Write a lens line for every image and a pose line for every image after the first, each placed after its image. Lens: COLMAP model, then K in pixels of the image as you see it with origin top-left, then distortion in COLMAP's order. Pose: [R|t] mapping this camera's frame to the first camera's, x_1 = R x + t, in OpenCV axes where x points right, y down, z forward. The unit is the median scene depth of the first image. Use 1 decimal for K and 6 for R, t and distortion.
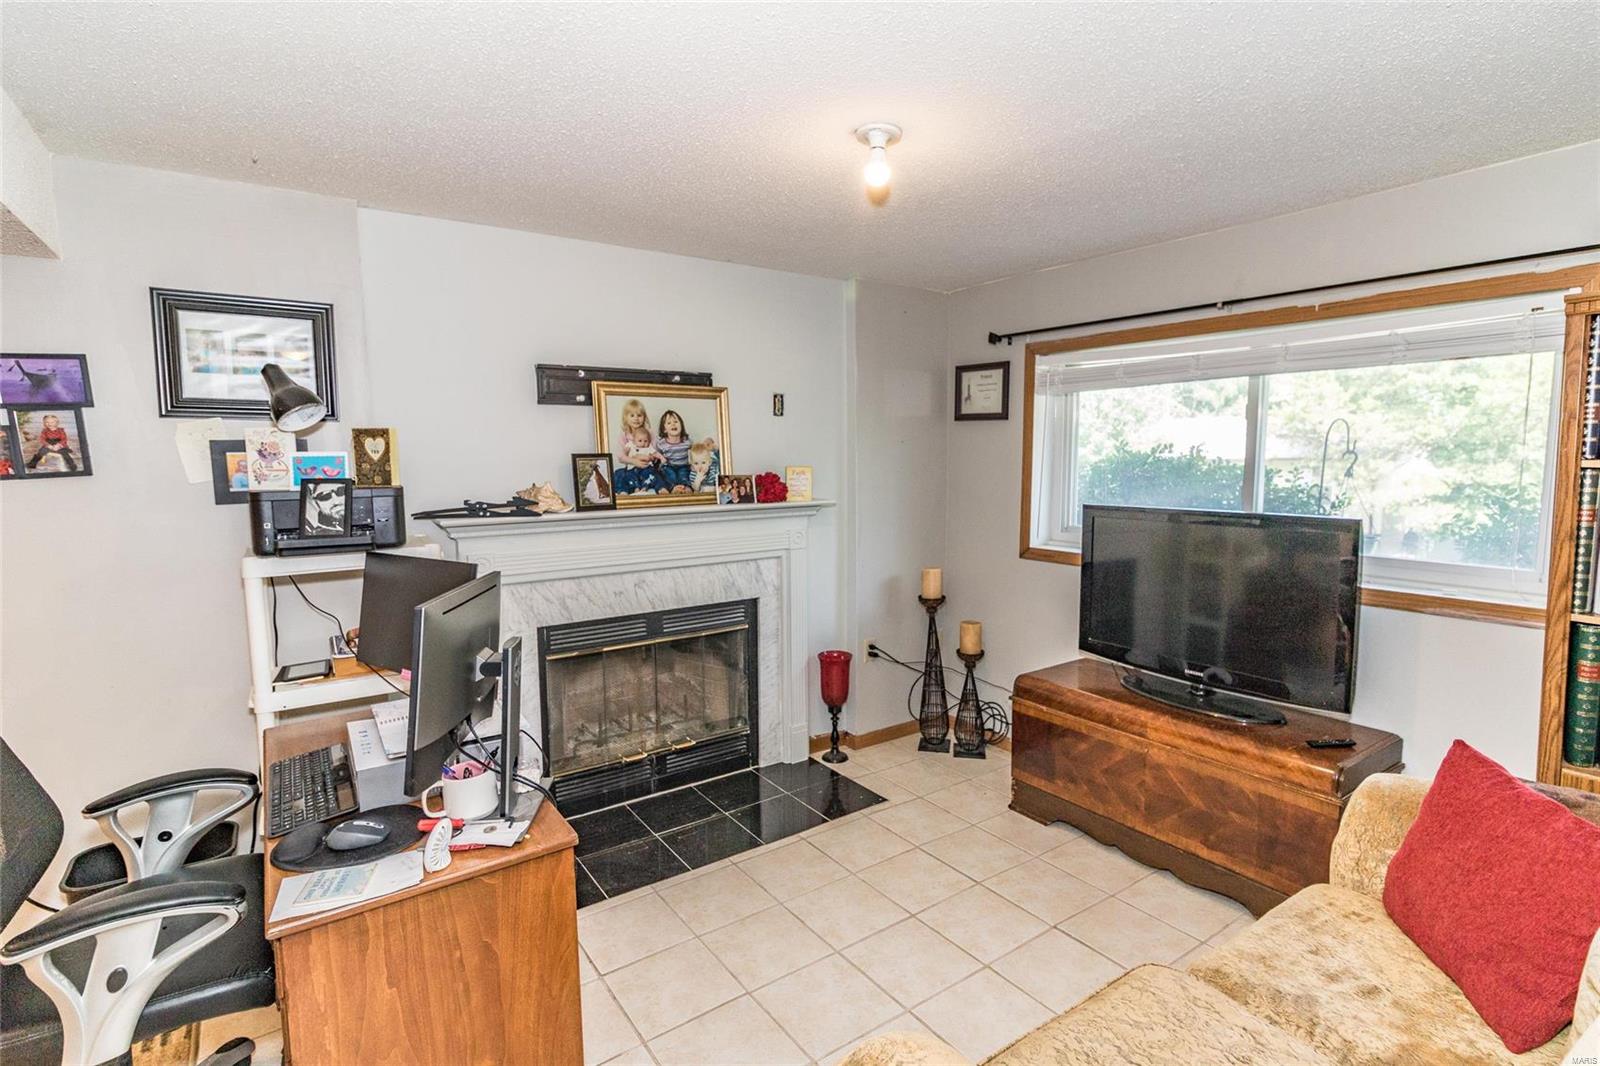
lens RADIAL K [[757.3, 0, 805.0], [0, 757.3, 525.9], [0, 0, 1]] dist [0.002594, 0.000557]
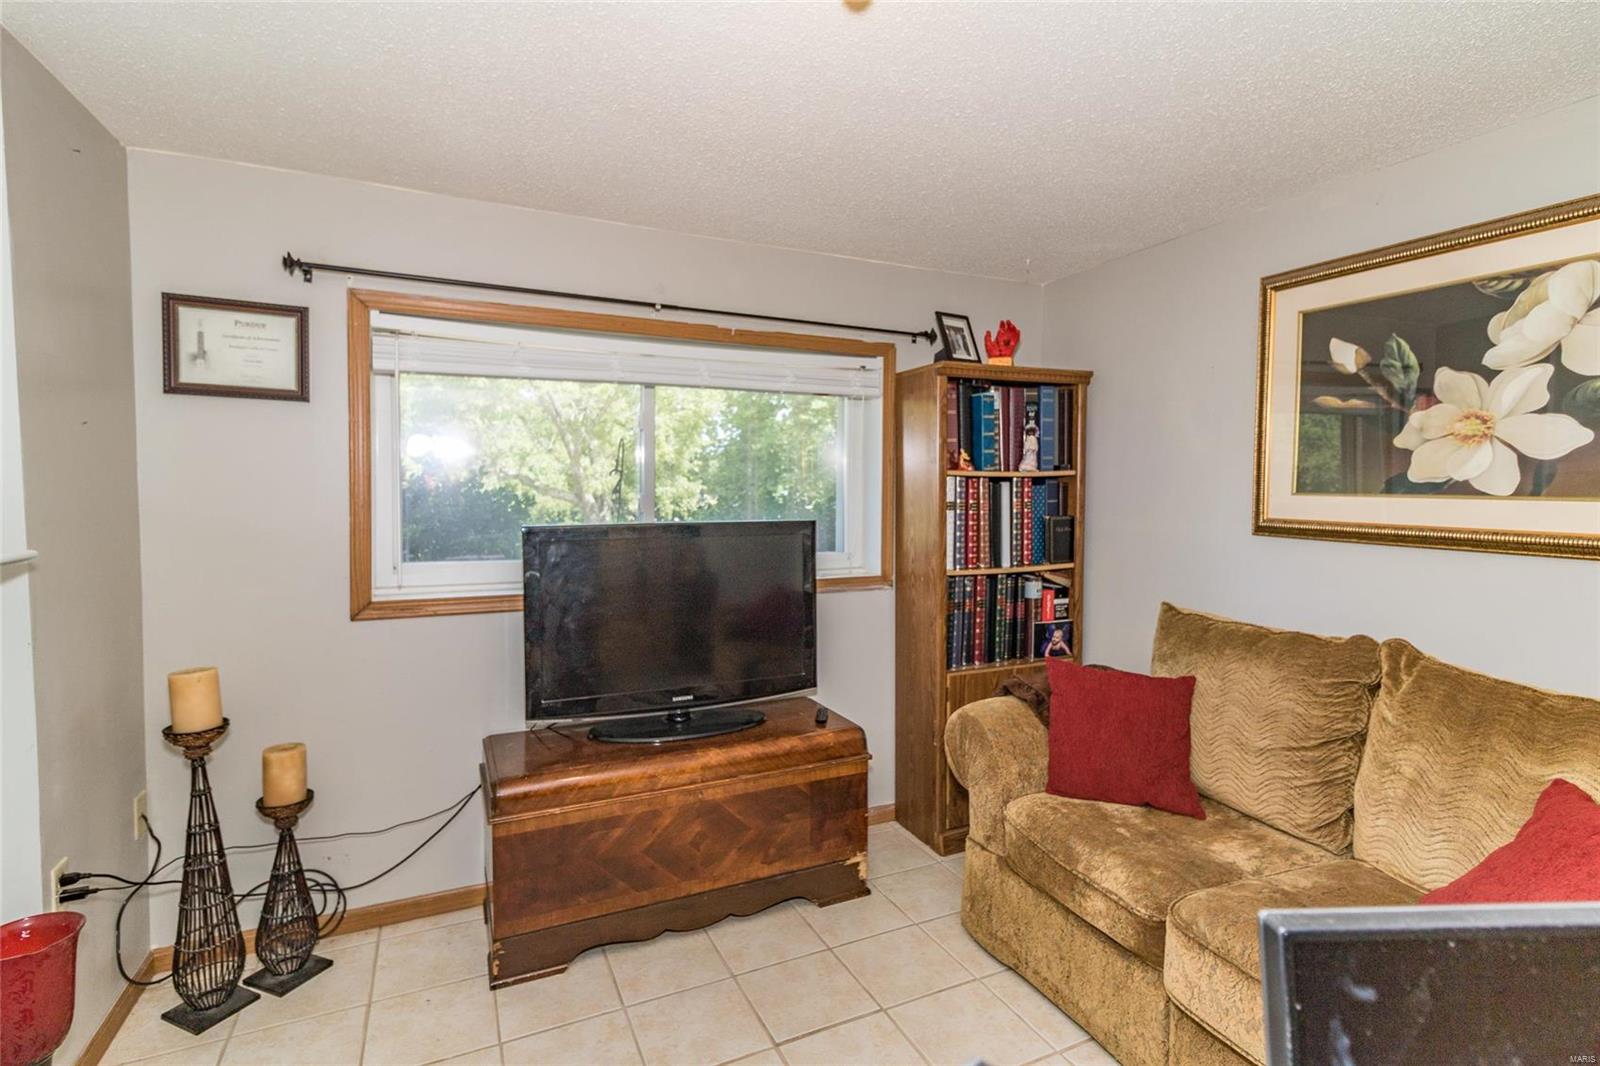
lens RADIAL K [[757.3, 0, 805.0], [0, 757.3, 525.9], [0, 0, 1]] dist [0.002594, 0.000557]
pose [[0.185506, -0.040190, 0.981821, -0.267871], [0.089778, 0.995678, 0.023794, -0.018290], [-0.978533, 0.083732, 0.188312, 0.495140]]
